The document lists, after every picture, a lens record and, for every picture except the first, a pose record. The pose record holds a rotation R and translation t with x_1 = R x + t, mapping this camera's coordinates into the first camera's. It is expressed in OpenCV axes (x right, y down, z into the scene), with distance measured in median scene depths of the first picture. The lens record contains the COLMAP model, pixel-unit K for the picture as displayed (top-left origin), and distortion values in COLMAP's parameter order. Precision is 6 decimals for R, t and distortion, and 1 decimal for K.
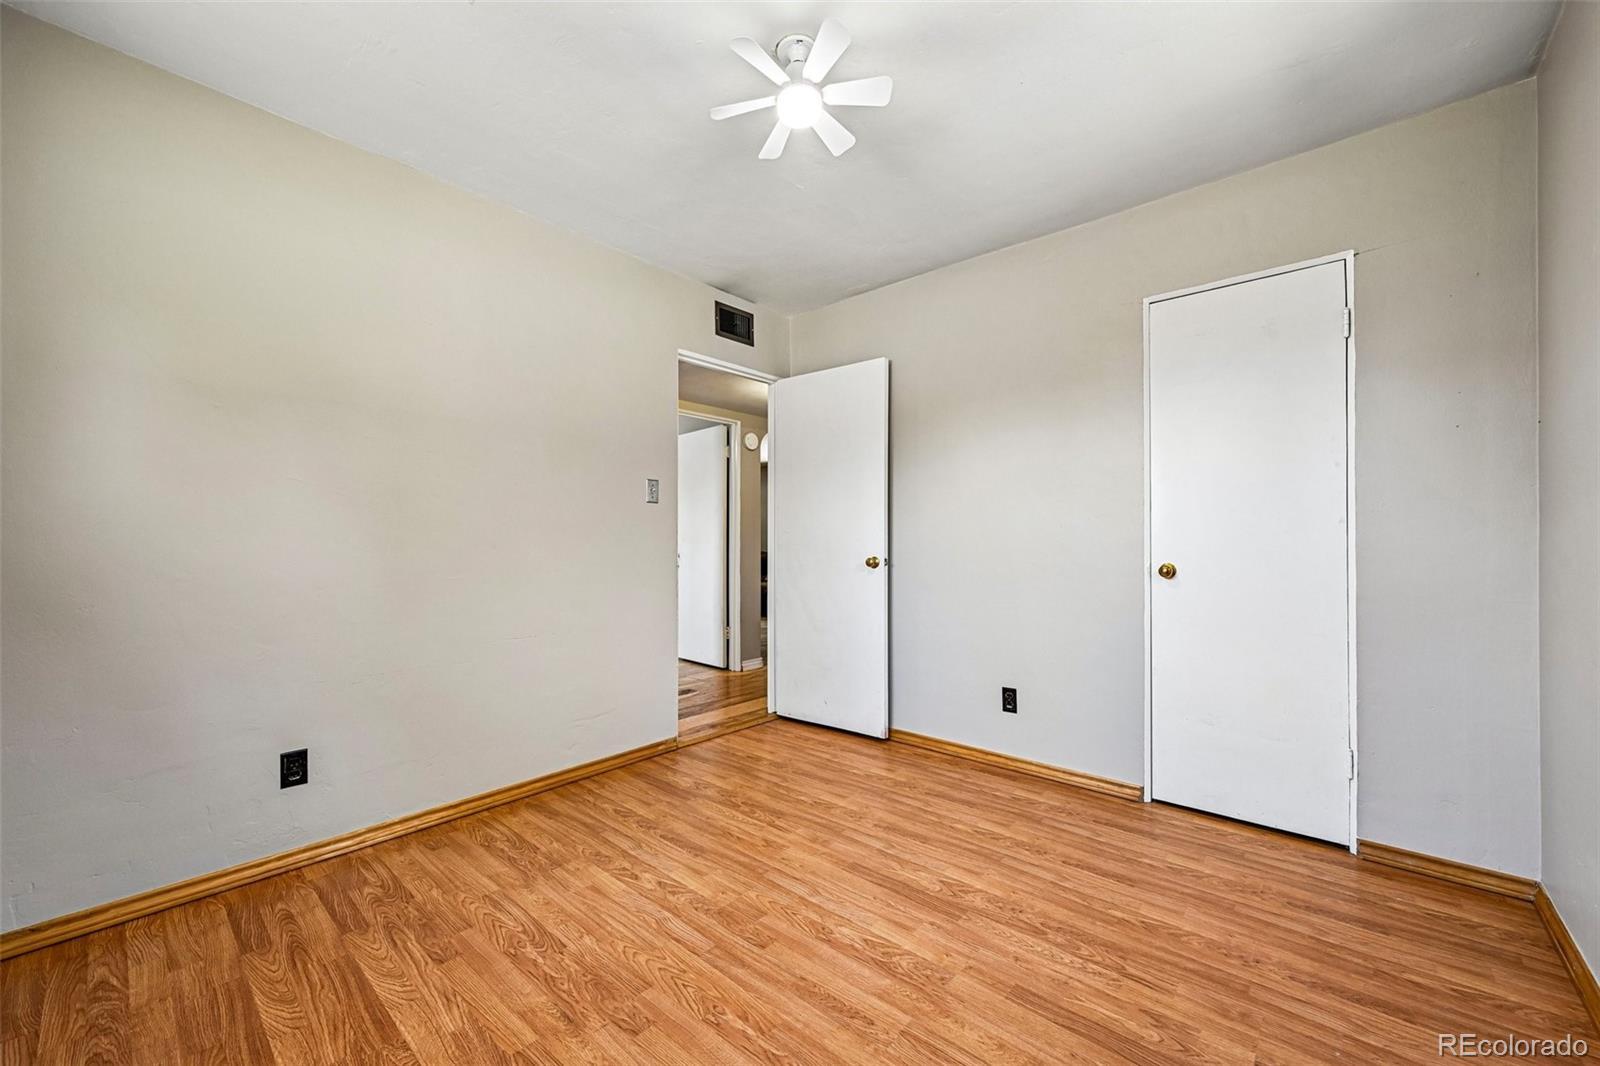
lens RADIAL K [[623.9, 0, 800.4], [0, 623.9, 538.5], [0, 0, 1]] dist [-0.002383, 0.000365]
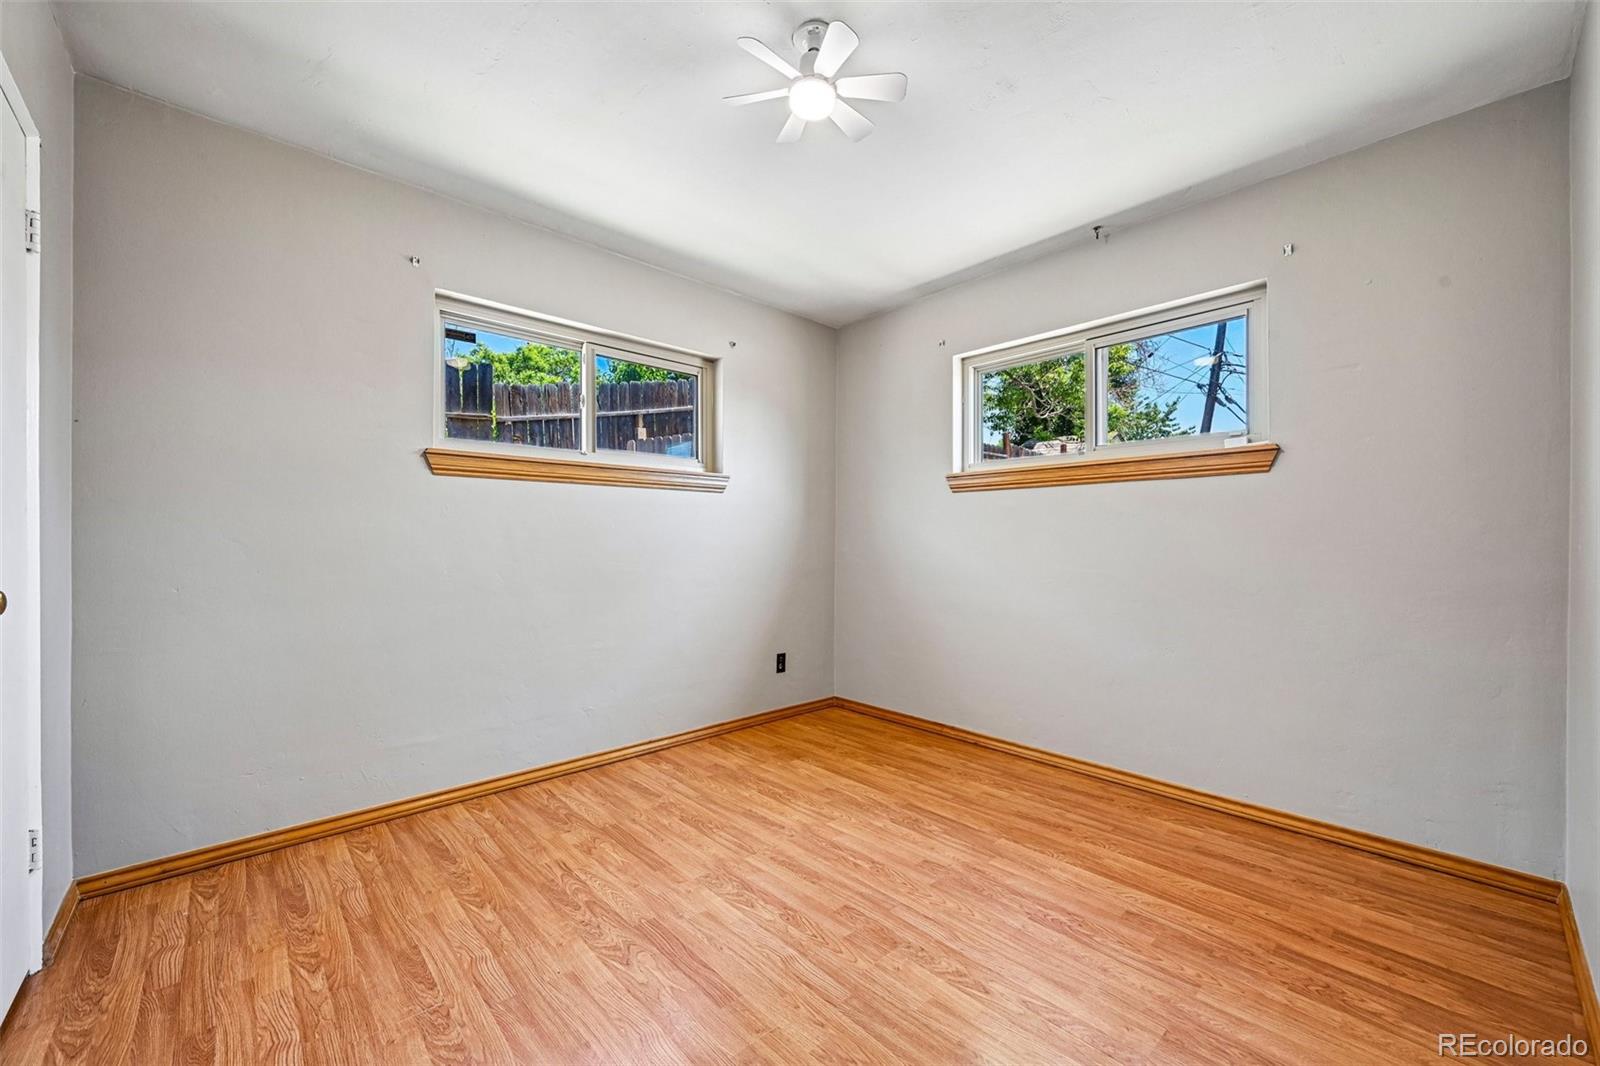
lens RADIAL K [[623.9, 0, 799.3], [0, 623.9, 539.9], [0, 0, 1]] dist [-0.002383, 0.000365]
pose [[-0.995050, 0.000476, 0.099371, -0.084621], [-0.000542, 0.999948, -0.010215, 0.012115], [-0.099370, -0.010218, -0.994998, 2.038494]]
